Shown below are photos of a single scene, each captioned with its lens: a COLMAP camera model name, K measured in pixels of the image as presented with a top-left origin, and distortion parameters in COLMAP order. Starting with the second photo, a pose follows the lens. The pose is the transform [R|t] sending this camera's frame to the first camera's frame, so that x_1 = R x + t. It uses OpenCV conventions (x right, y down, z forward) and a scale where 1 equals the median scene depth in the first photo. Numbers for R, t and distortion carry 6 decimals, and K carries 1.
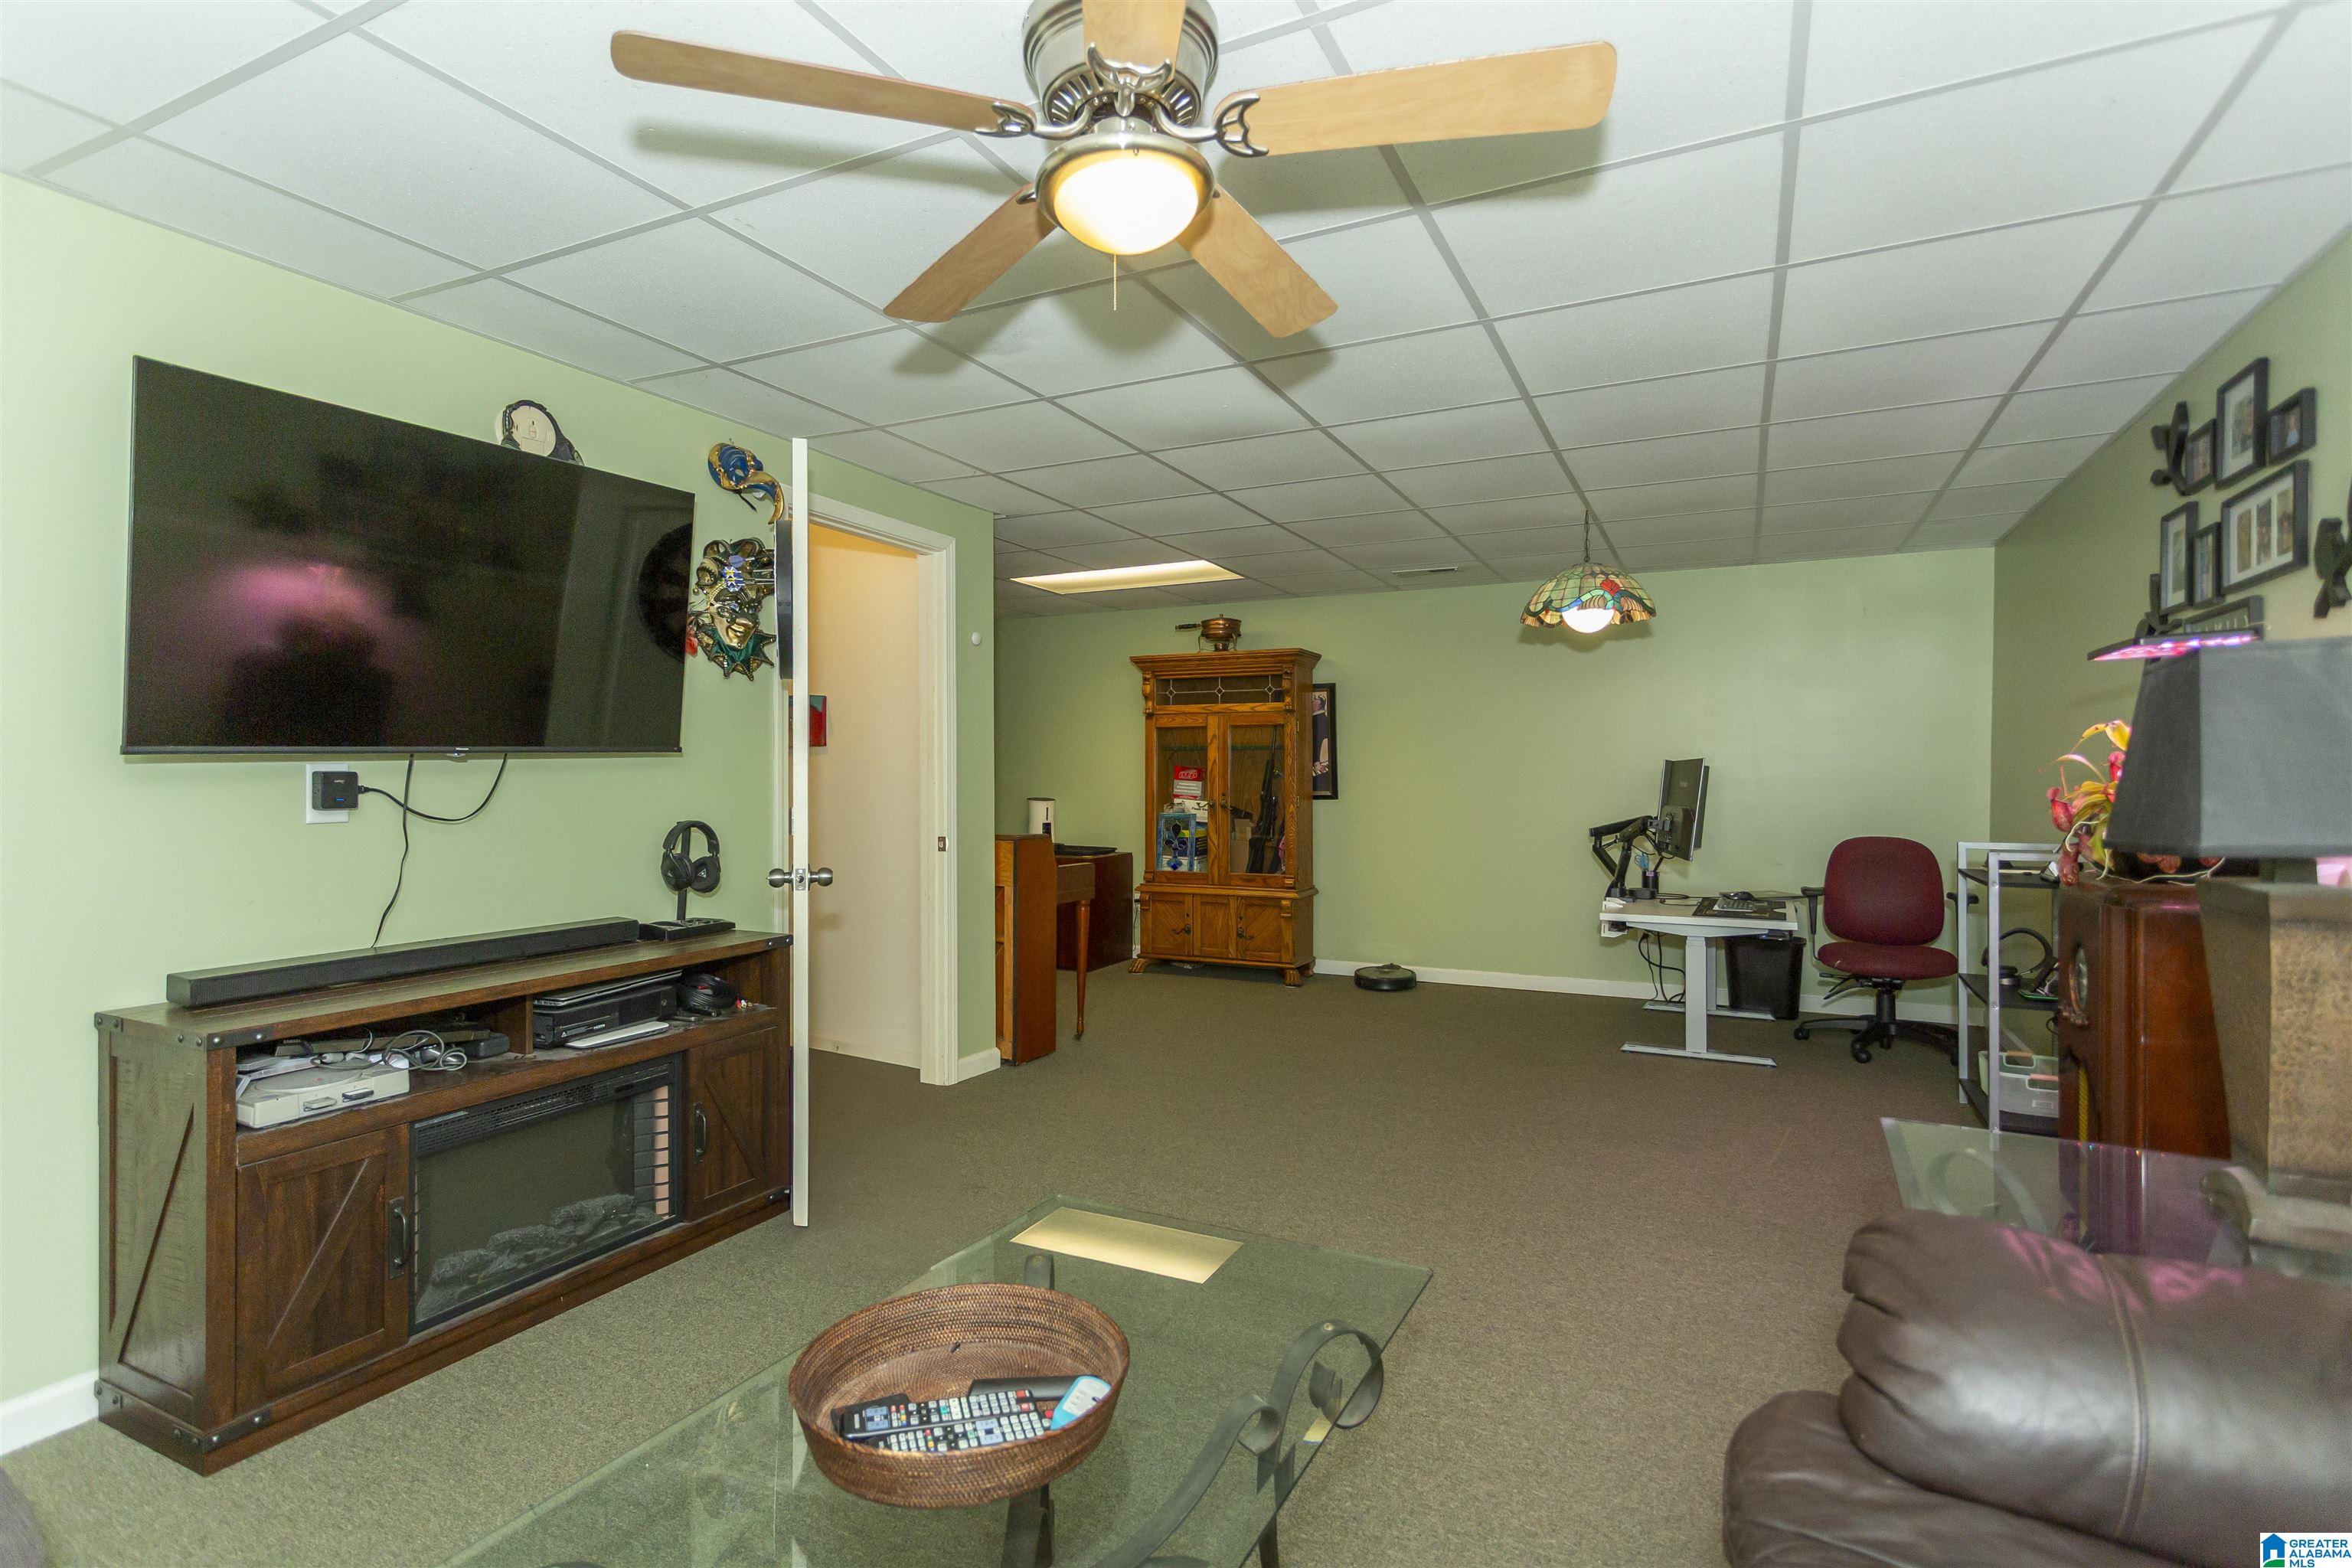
lens RADIAL K [[1115.4, 0, 1168.8], [0, 1115.4, 764.6], [0, 0, 1]] dist [0.002667, -0.000059]
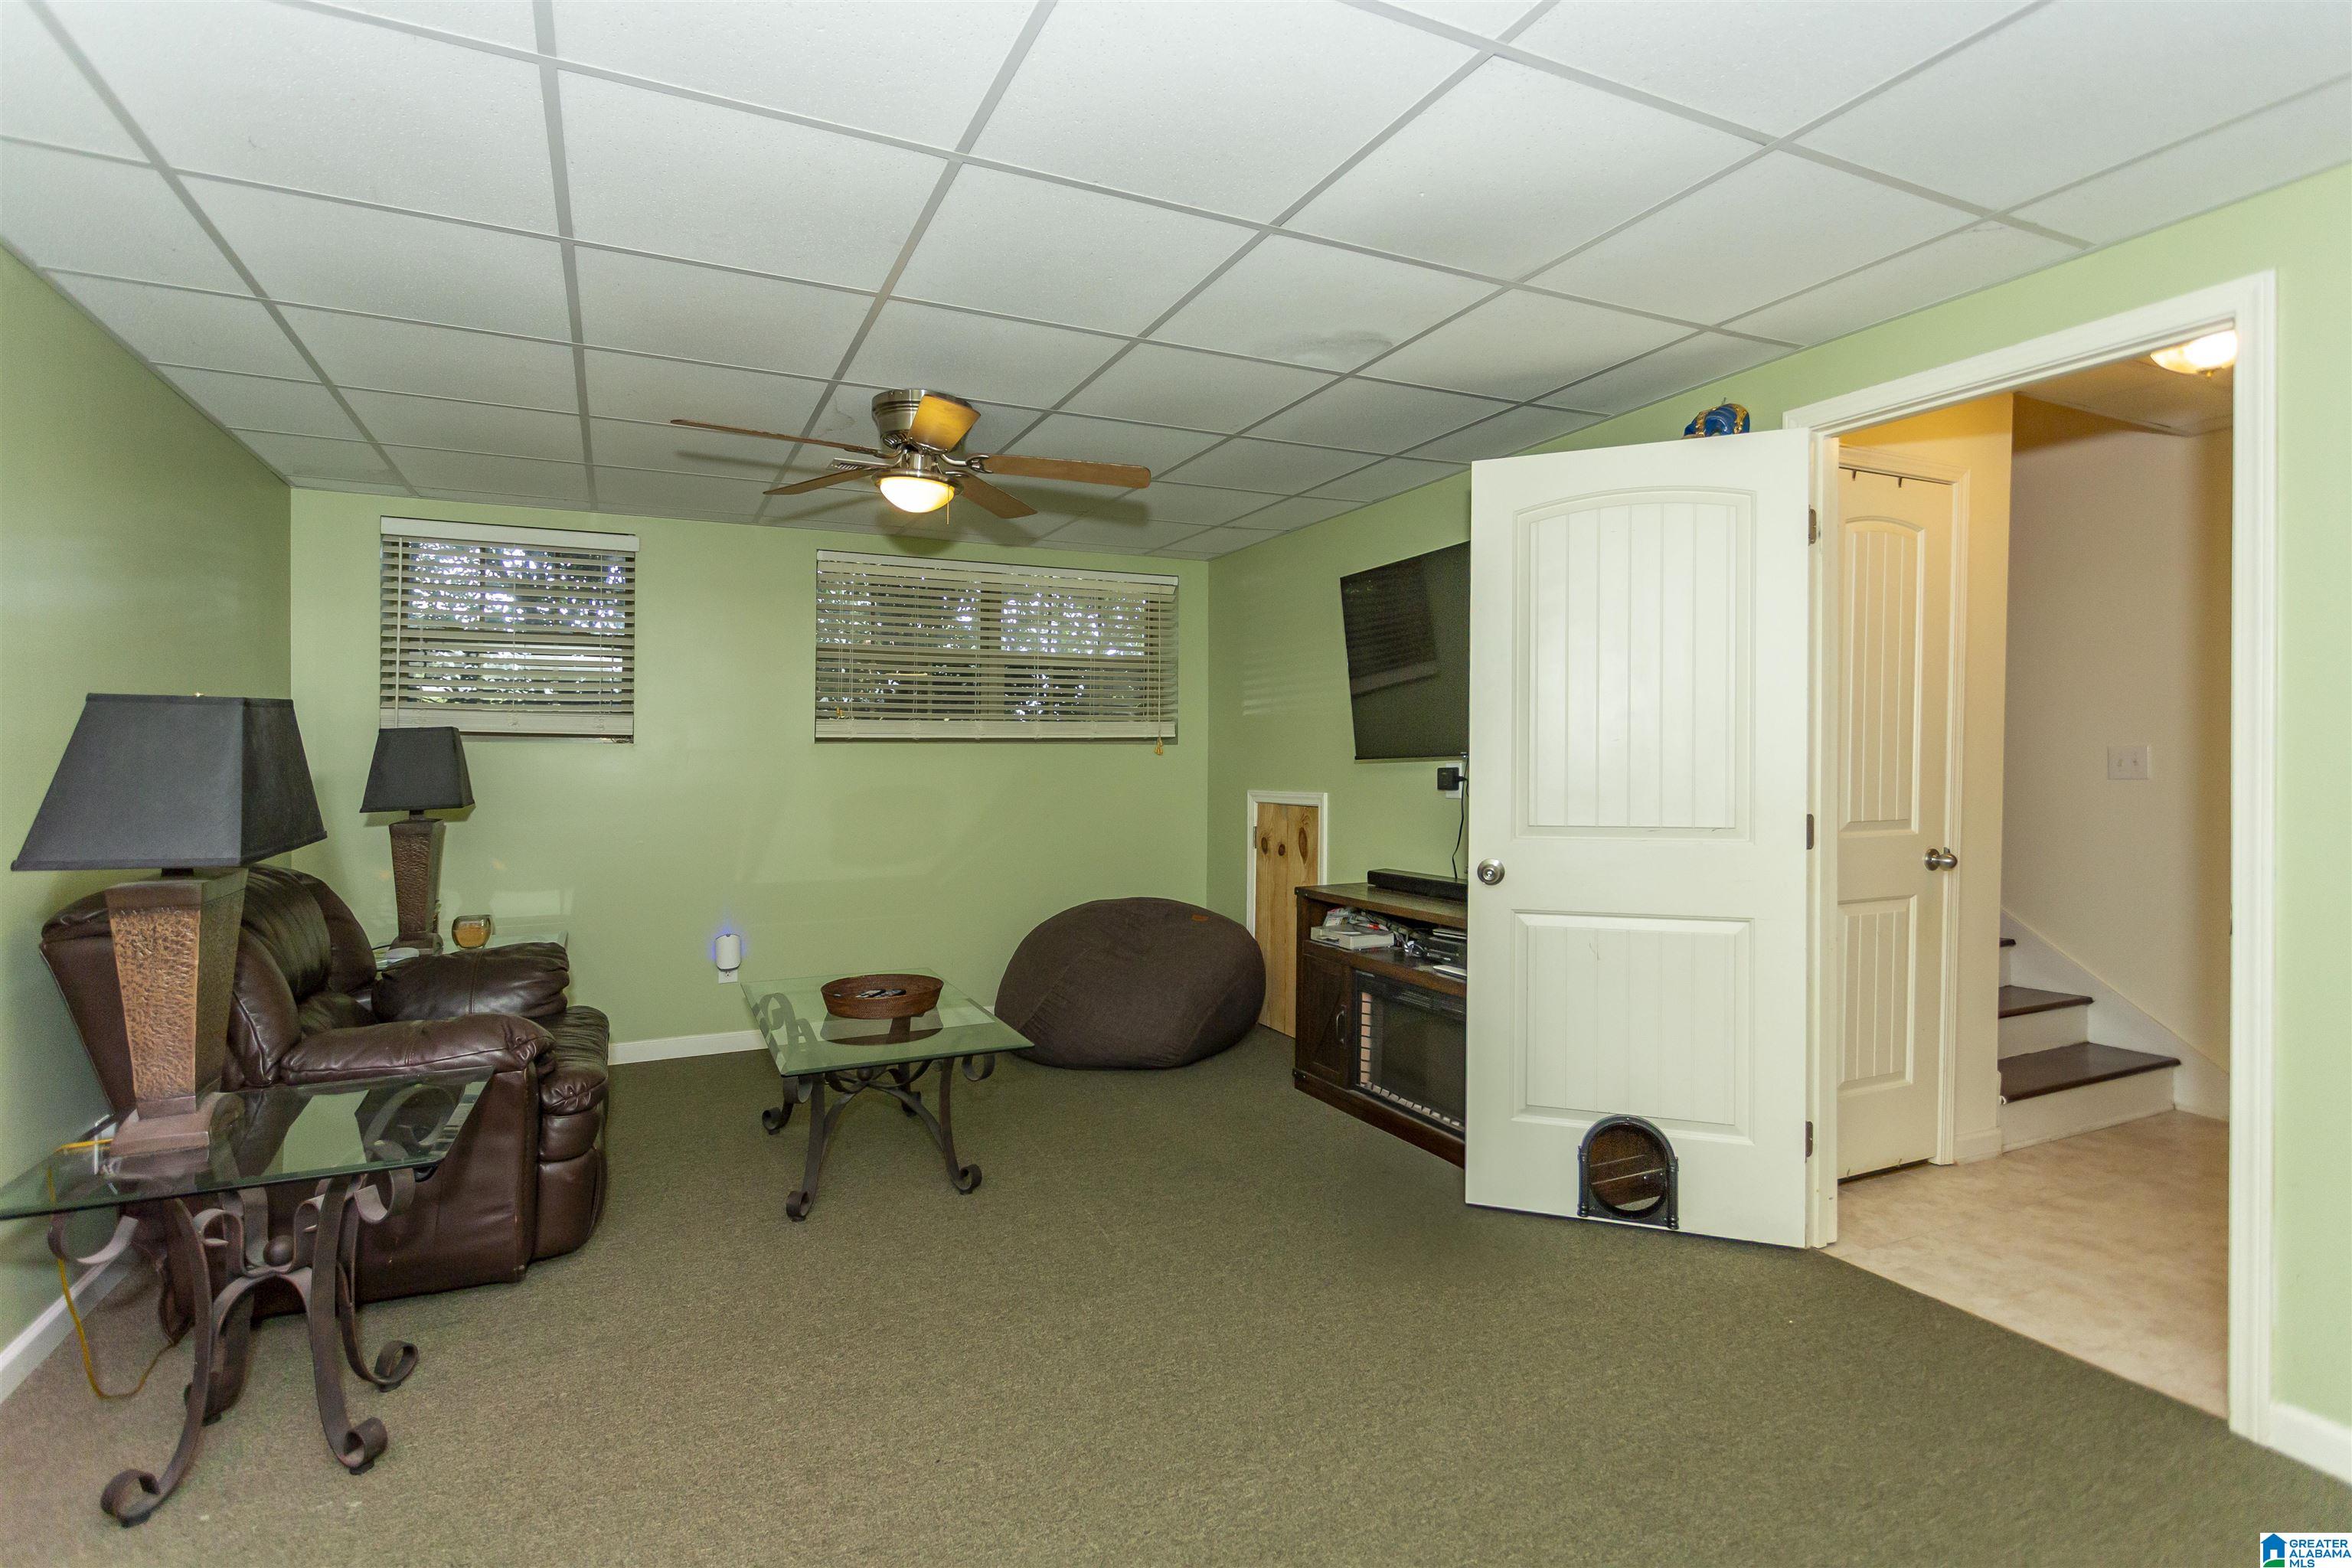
lens RADIAL K [[1115.4, 0, 1168.8], [0, 1115.4, 764.6], [0, 0, 1]] dist [0.002667, -0.000059]
pose [[-0.594911, -0.003270, -0.803785, 0.826571], [0.000906, 0.999988, -0.004739, 0.008897], [0.803791, -0.003548, -0.594901, 1.647267]]
